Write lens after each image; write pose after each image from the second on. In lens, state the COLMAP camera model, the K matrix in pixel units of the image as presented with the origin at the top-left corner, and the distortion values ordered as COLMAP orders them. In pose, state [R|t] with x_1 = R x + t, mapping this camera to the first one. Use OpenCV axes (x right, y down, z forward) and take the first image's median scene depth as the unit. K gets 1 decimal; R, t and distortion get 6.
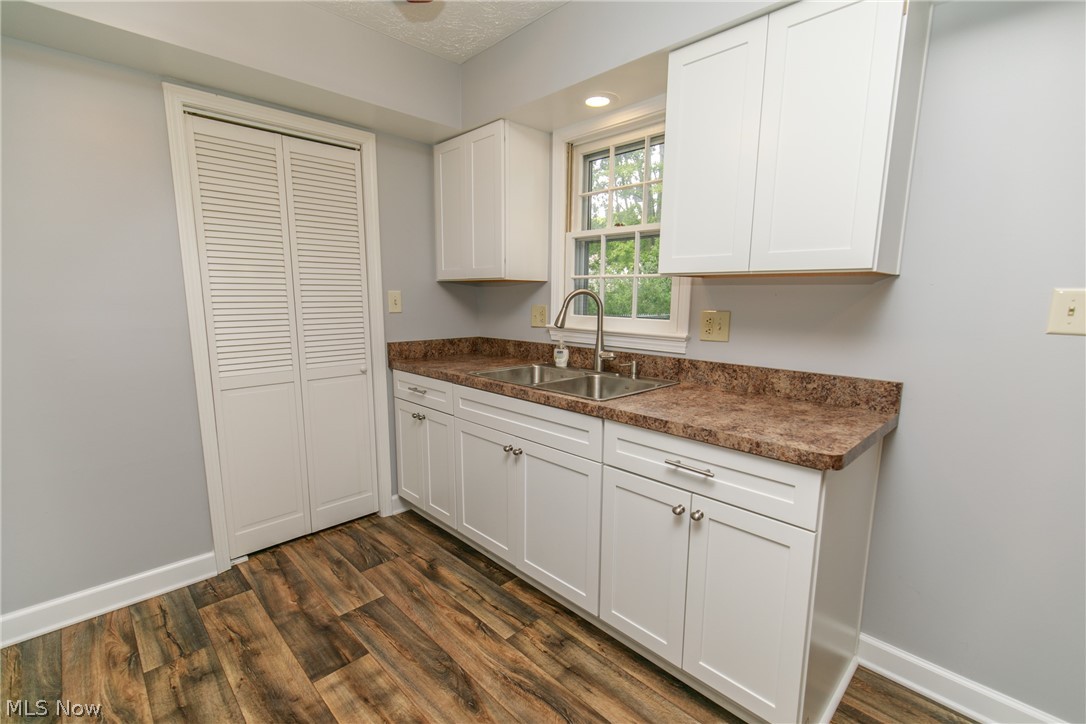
lens RADIAL K [[485.4, 0, 543.0], [0, 485.4, 370.4], [0, 0, 1]] dist [0.009924, -0.000179]
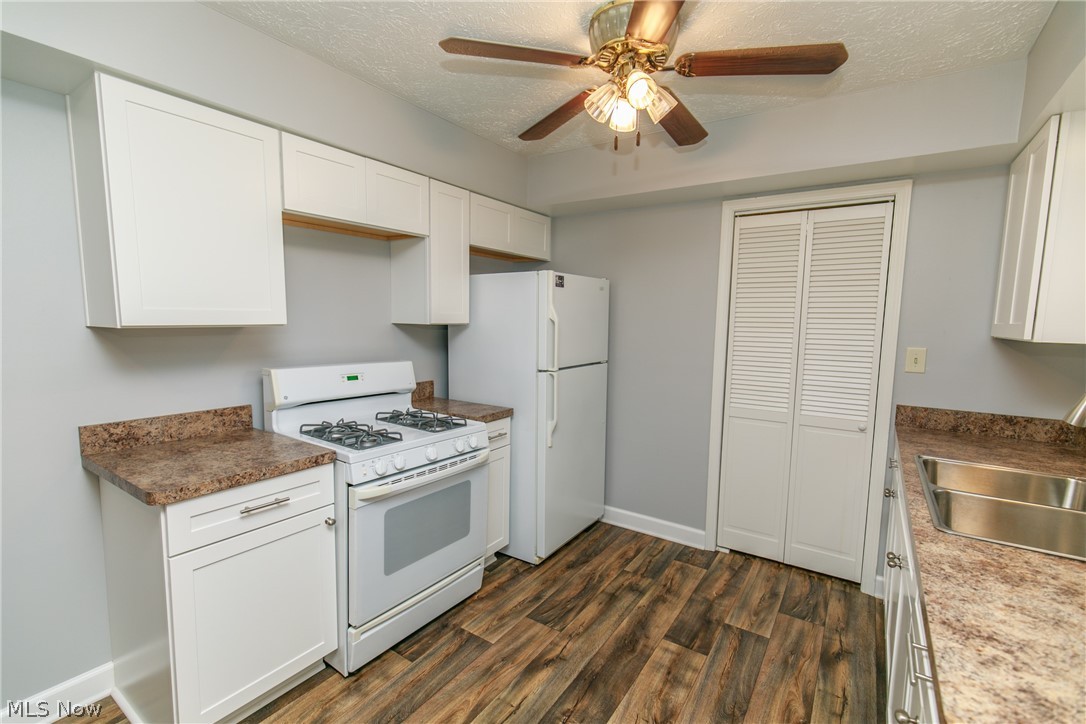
lens RADIAL K [[484.2, 0, 544.5], [0, 484.2, 369.8], [0, 0, 1]] dist [0.004686, 0.000054]
pose [[0.203712, 0.101920, -0.973711, 0.482063], [-0.169745, 0.983181, 0.067398, -0.082803], [0.964203, 0.151553, 0.217586, 0.204496]]
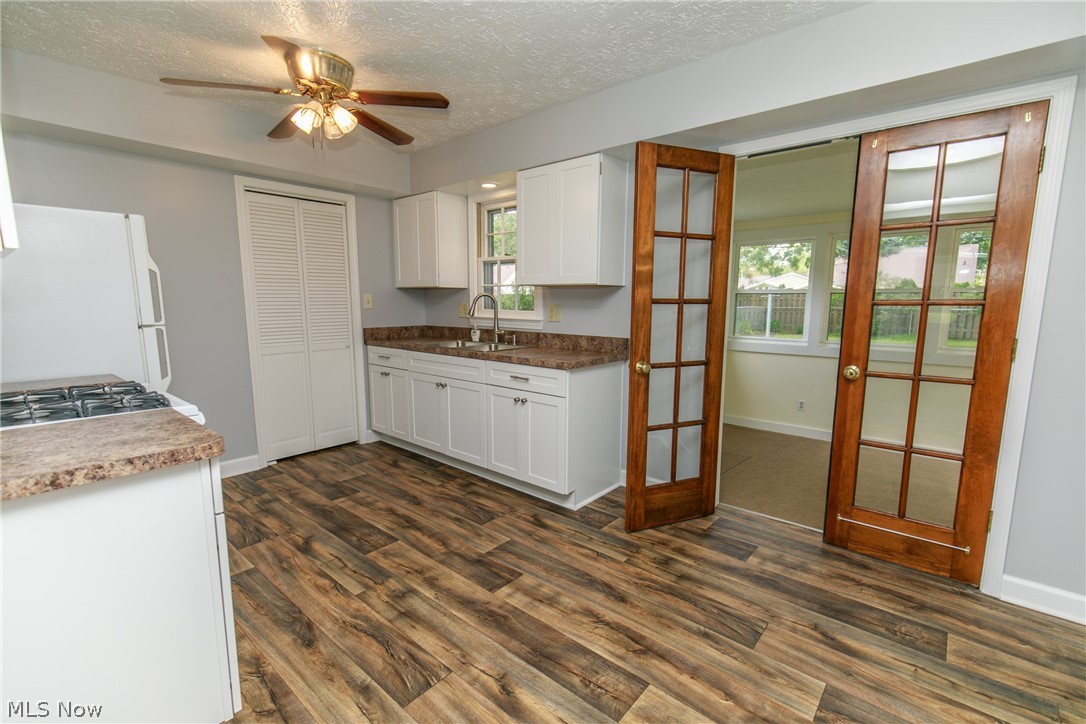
lens RADIAL K [[484.2, 0, 544.5], [0, 484.2, 369.8], [0, 0, 1]] dist [0.004686, 0.000054]
pose [[0.996499, -0.014478, 0.082340, 0.143611], [0.015326, 0.999836, -0.009671, 0.115564], [-0.082186, 0.010899, 0.996557, -0.671446]]
